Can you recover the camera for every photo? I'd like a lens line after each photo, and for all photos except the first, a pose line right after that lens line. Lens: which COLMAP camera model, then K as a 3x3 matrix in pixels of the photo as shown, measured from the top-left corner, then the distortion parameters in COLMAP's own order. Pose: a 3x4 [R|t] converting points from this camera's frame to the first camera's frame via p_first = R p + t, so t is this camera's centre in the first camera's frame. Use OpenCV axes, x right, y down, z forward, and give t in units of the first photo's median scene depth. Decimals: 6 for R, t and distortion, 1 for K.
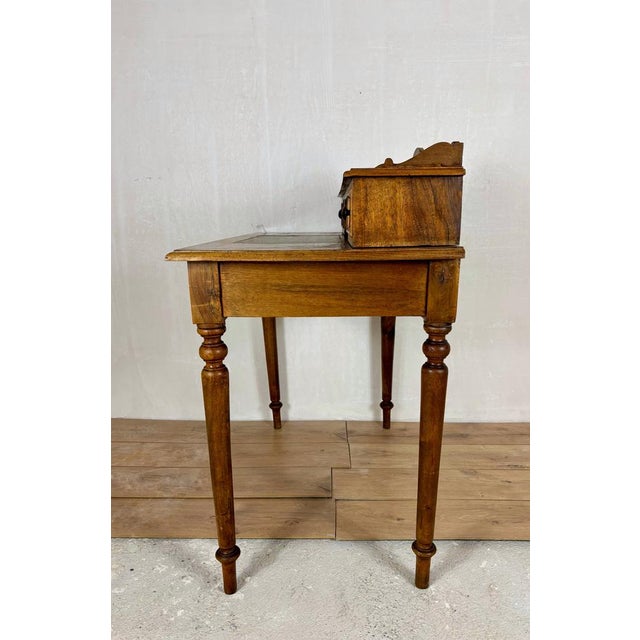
lens RADIAL K [[491.5, 0, 324.5], [0, 491.5, 330.4], [0, 0, 1]] dist [0.023928, -0.018112]
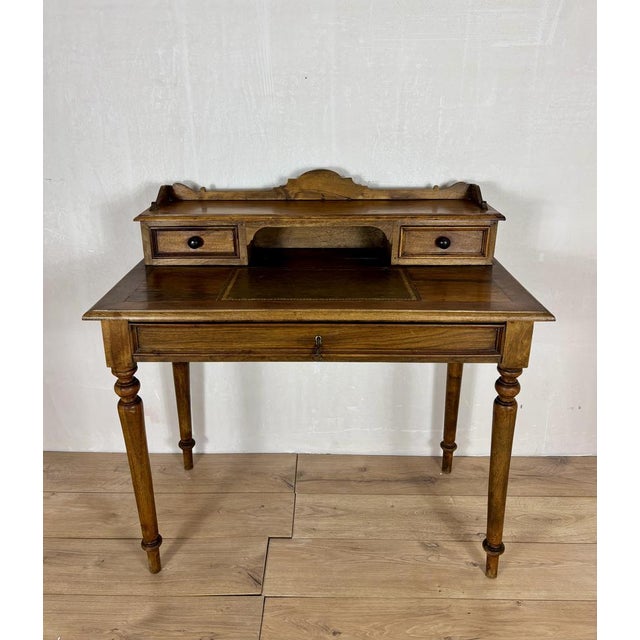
lens RADIAL K [[551.9, 0, 321.7], [0, 551.9, 272.8], [0, 0, 1]] dist [0.022993, -0.019421]
pose [[0.999998, 0.001917, 0.000037, 0.098201], [-0.001915, 0.997272, 0.073785, -0.230985], [0.000104, -0.073785, 0.997274, 0.079376]]
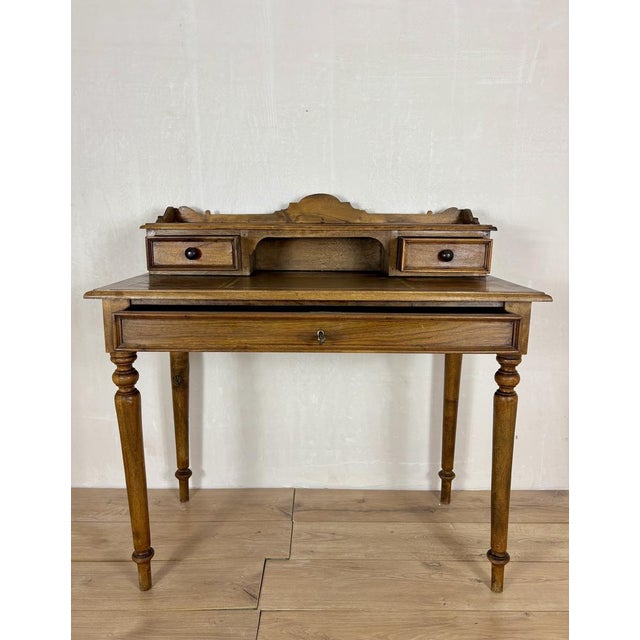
lens RADIAL K [[515.6, 0, 326.8], [0, 515.6, 319.3], [0, 0, 1]] dist [0.019477, -0.013975]
pose [[0.999744, 0.006179, 0.021760, 0.089402], [-0.005030, 0.998610, -0.052466, -0.069415], [-0.022054, 0.052343, 0.998386, 0.113346]]
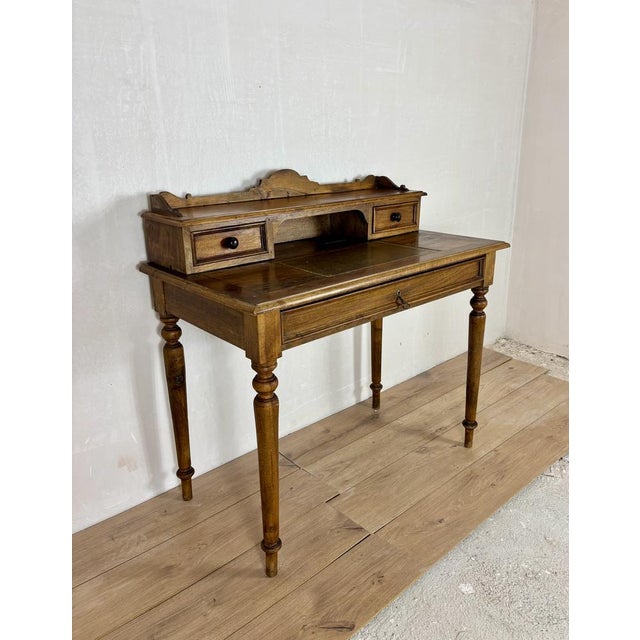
lens RADIAL K [[515.6, 0, 322.3], [0, 515.6, 297.8], [0, 0, 1]] dist [0.019477, -0.013975]
pose [[0.745622, -0.200807, 0.635393, -0.499838], [0.166971, 0.979397, 0.113588, -0.199344], [-0.645111, 0.021398, 0.763789, 0.233916]]
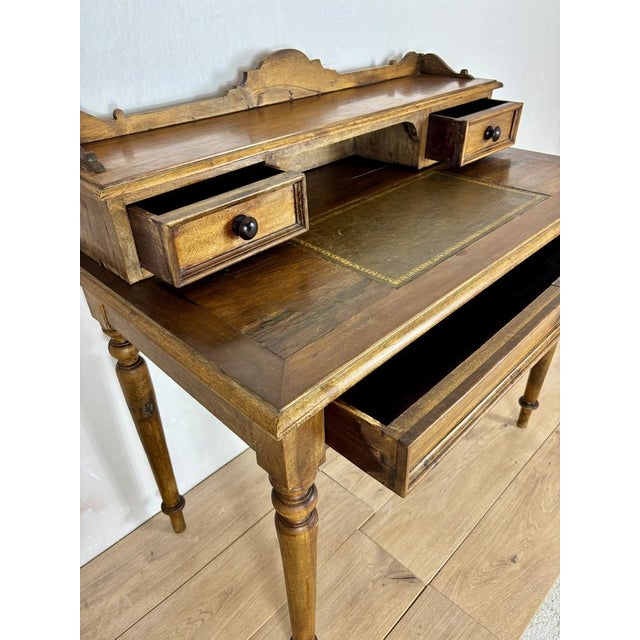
lens RADIAL K [[491.5, 0, 320.3], [0, 491.5, 316.8], [0, 0, 1]] dist [0.023928, -0.018112]
pose [[0.703869, -0.405885, 0.582946, -0.298356], [0.184980, 0.897091, 0.401261, -0.282702], [-0.685821, -0.174602, 0.706515, 0.547707]]
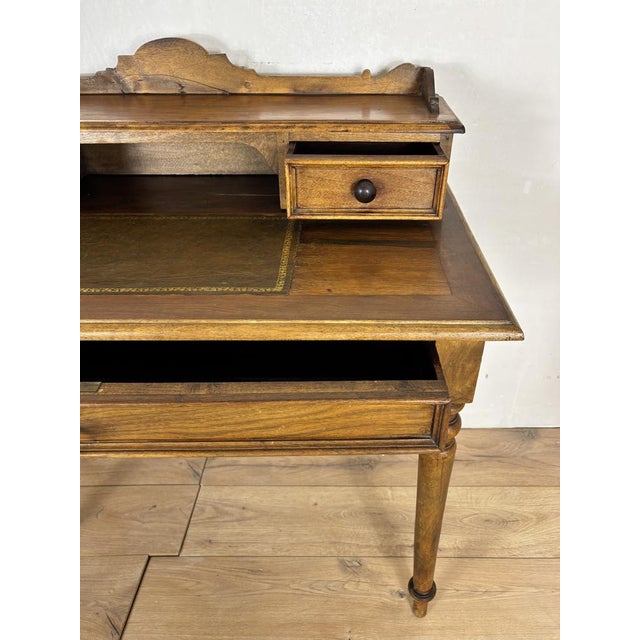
lens RADIAL K [[491.5, 0, 351.1], [0, 491.5, 317.0], [0, 0, 1]] dist [0.023928, -0.018112]
pose [[0.999848, -0.004126, 0.016918, 0.262579], [-0.002056, 0.936772, 0.349935, -0.248212], [-0.017292, -0.349917, 0.936621, 0.448733]]
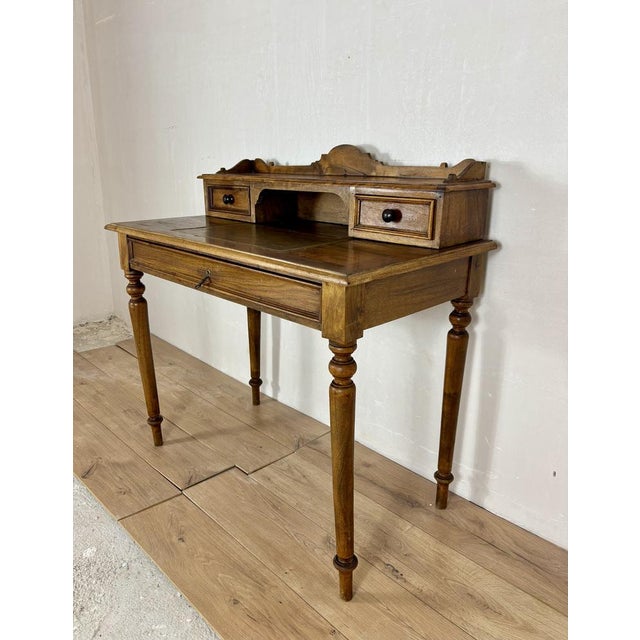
lens RADIAL K [[508.3, 0, 324.0], [0, 508.3, 300.2], [0, 0, 1]] dist [0.012270, -0.011189]
pose [[0.714854, 0.194774, -0.671601, 0.696815], [-0.169867, 0.980026, 0.103414, -0.159810], [0.678328, 0.040157, 0.733661, 0.353087]]
